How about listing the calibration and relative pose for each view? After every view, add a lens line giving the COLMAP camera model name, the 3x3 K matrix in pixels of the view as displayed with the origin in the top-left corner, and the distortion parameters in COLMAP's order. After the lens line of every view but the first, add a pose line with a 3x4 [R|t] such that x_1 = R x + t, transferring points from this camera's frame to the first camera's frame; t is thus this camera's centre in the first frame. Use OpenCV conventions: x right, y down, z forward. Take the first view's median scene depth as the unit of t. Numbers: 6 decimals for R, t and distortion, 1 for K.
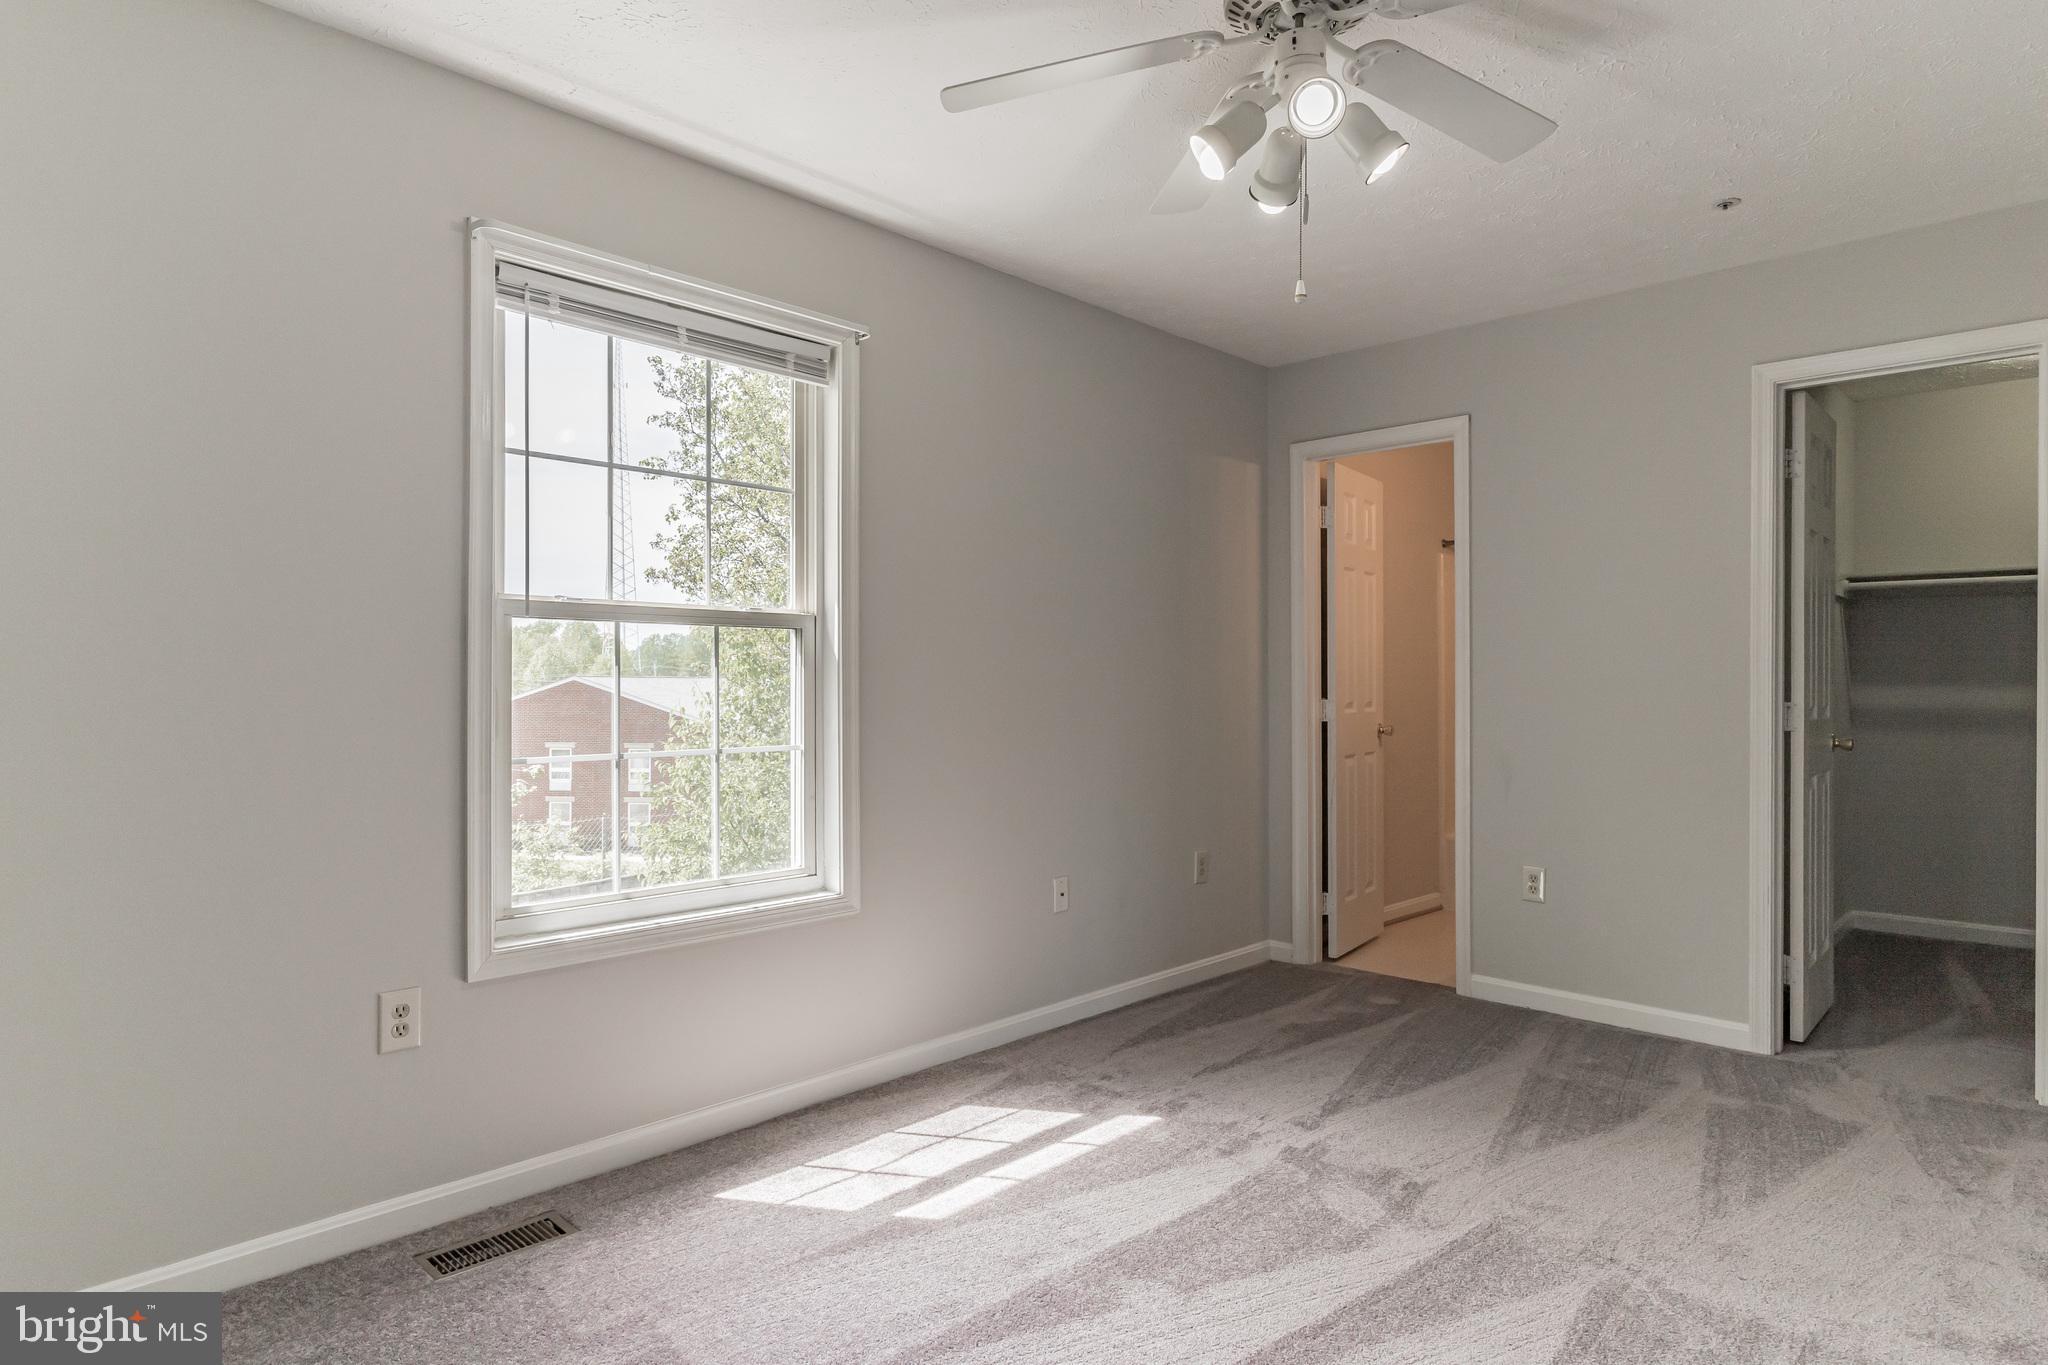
lens RADIAL K [[1045.9, 0, 1024.3], [0, 1045.9, 672.4], [0, 0, 1]] dist [-0.001166, -0.000013]
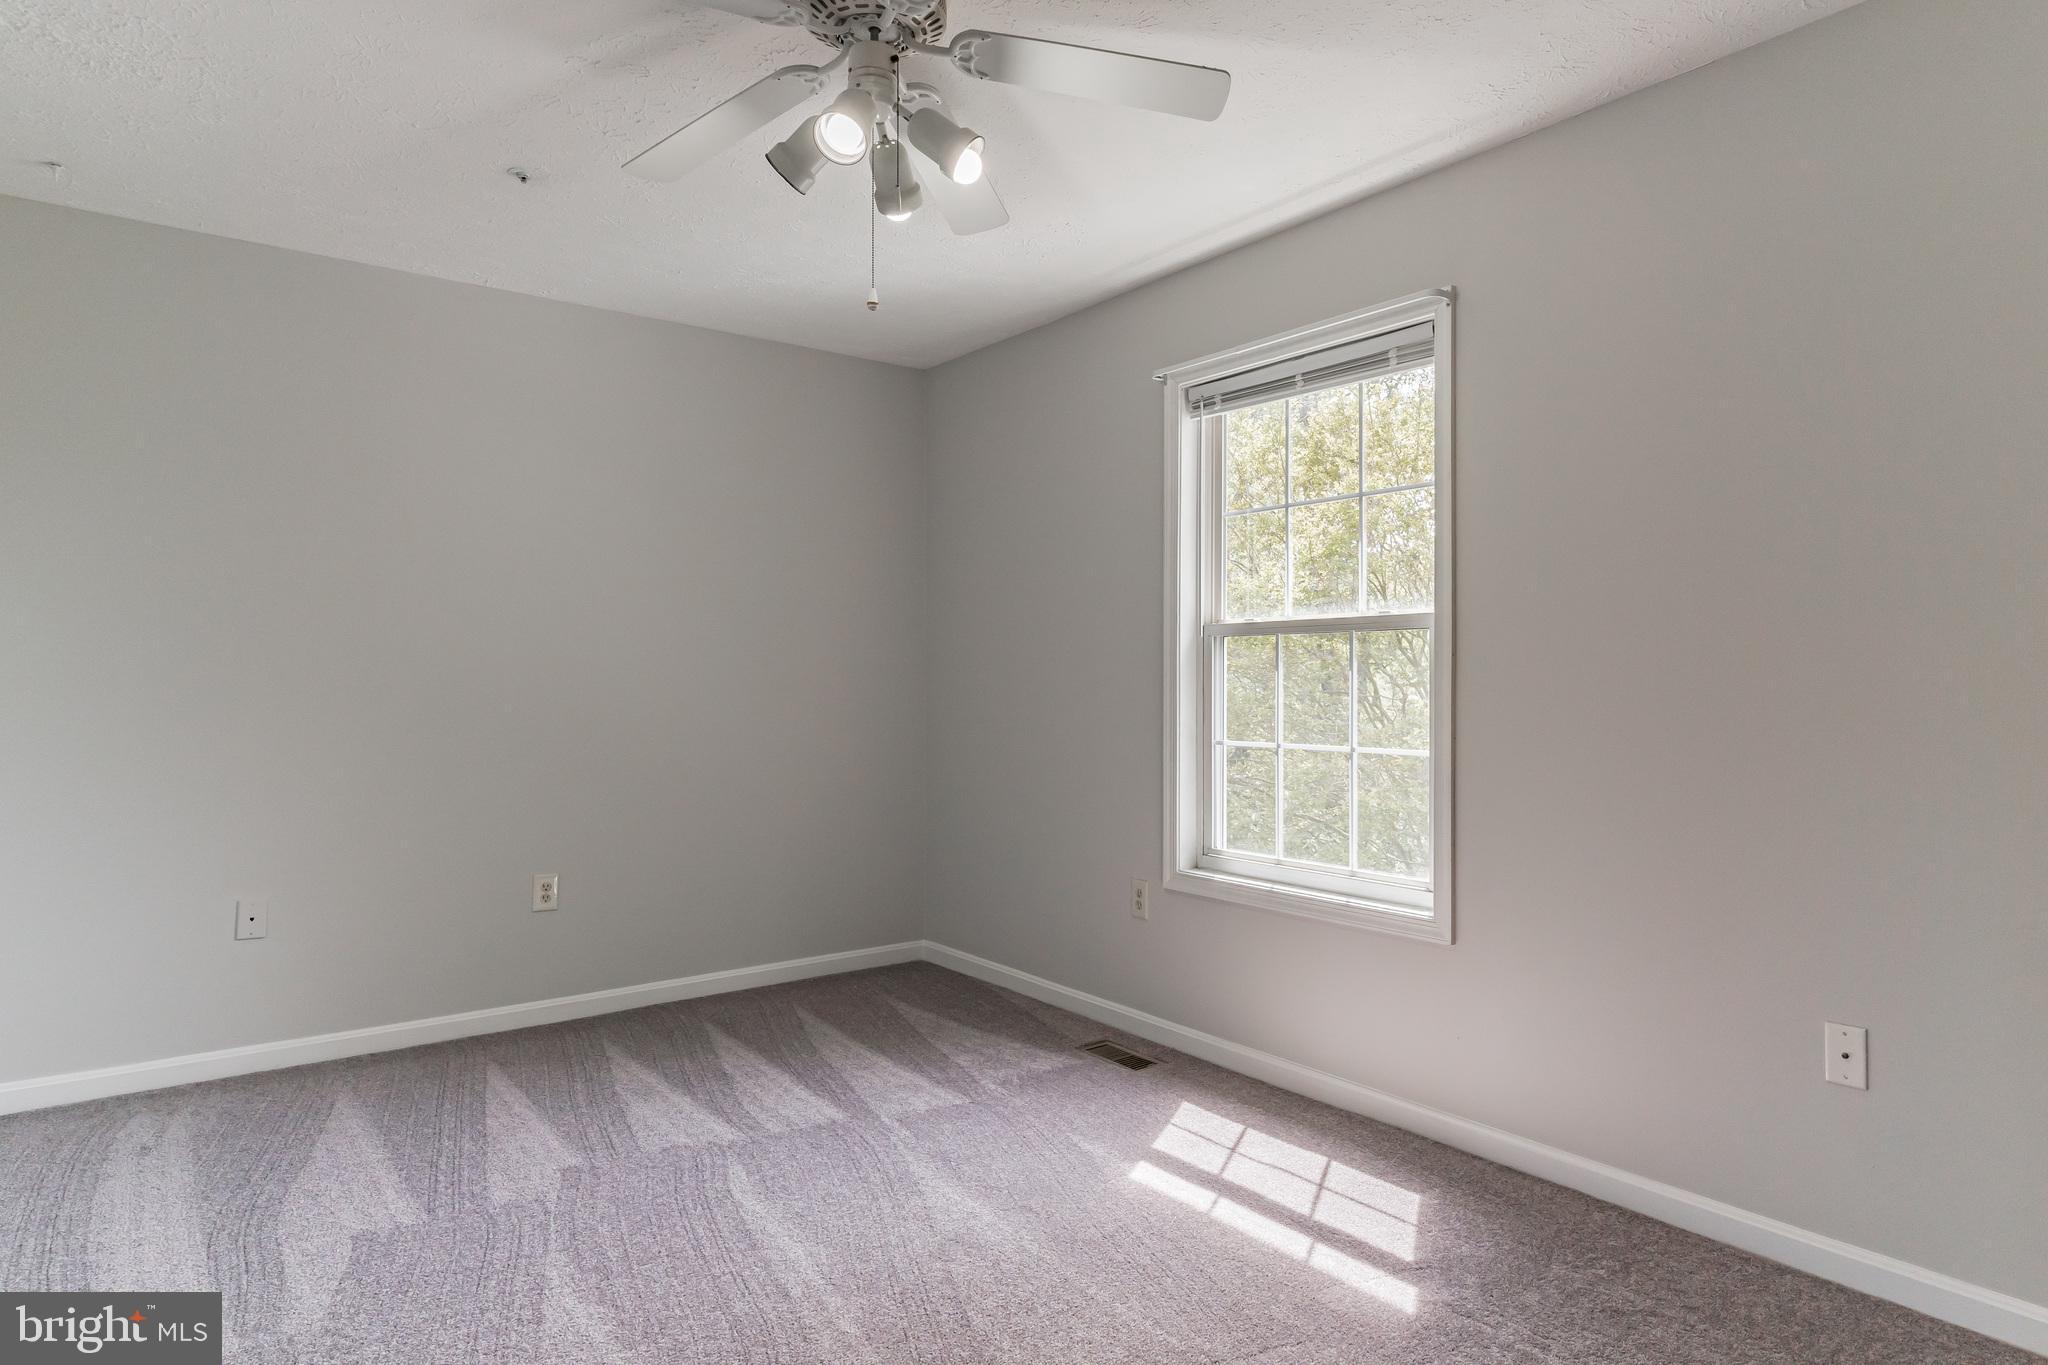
lens RADIAL K [[992.1, 0, 1017.9], [0, 992.1, 661.9], [0, 0, 1]] dist [-0.002093, -0.000019]
pose [[-0.029589, -0.020801, -0.999346, 0.752958], [0.008065, 0.999746, -0.021048, 0.005004], [0.999530, -0.008682, -0.029414, 0.715663]]
